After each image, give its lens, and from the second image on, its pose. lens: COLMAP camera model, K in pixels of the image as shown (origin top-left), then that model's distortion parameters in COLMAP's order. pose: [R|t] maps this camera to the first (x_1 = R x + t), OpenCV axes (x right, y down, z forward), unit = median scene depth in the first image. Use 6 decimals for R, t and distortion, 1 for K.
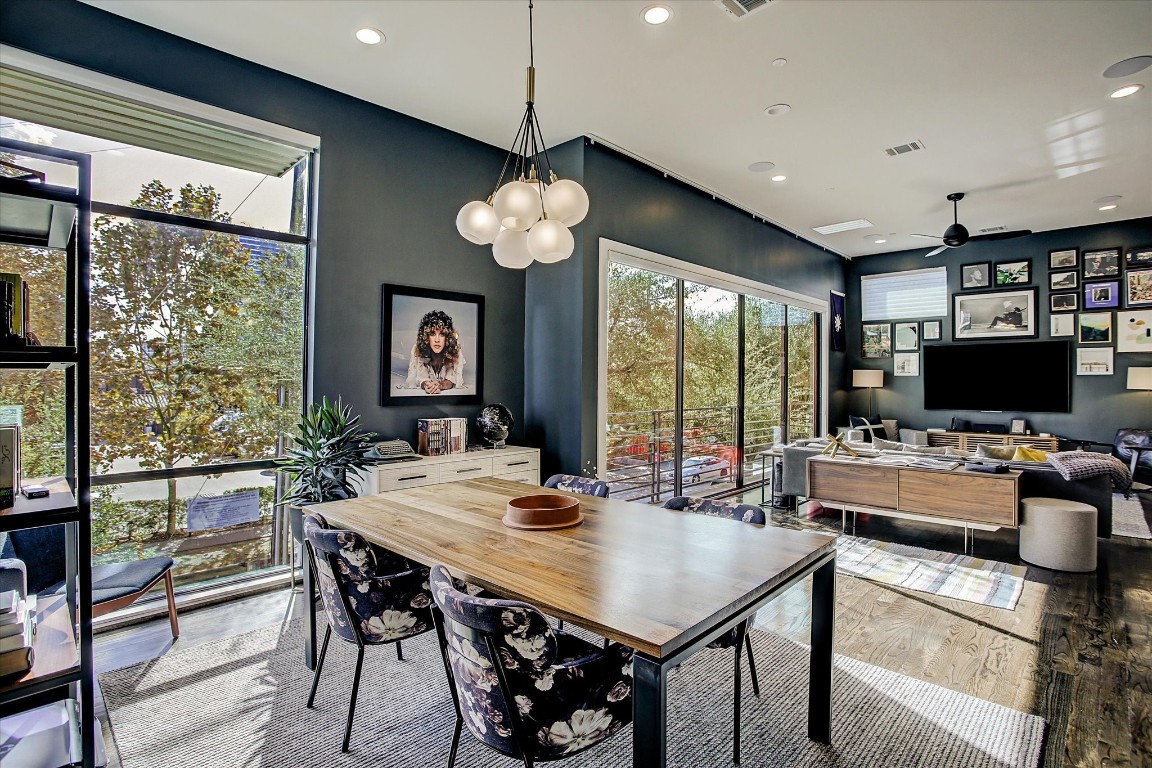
lens RADIAL K [[592.8, 0, 582.9], [0, 592.8, 380.4], [0, 0, 1]] dist [0.003637, 0.000612]
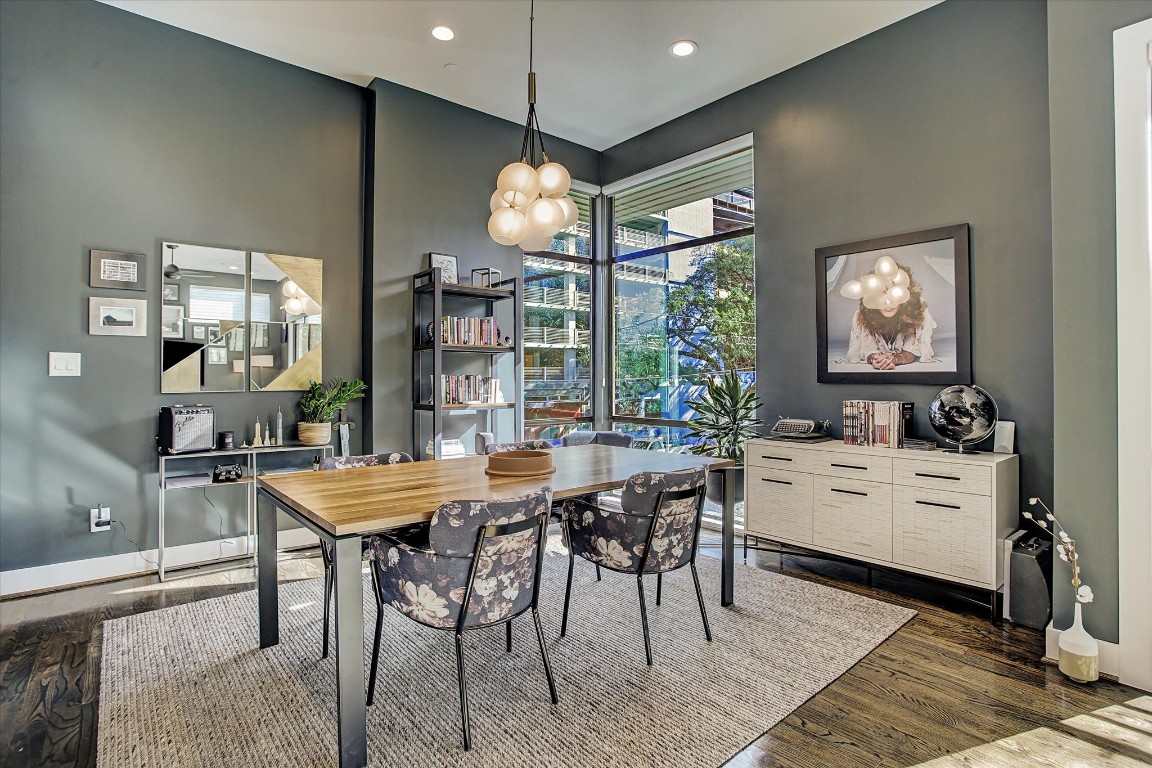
lens RADIAL K [[592.8, 0, 580.2], [0, 592.8, 375.0], [0, 0, 1]] dist [0.003637, 0.000612]
pose [[-0.078876, -0.001419, -0.996883, 0.577275], [0.008199, 0.999964, -0.002072, 0.028382], [0.996851, -0.008337, -0.078861, 0.665518]]
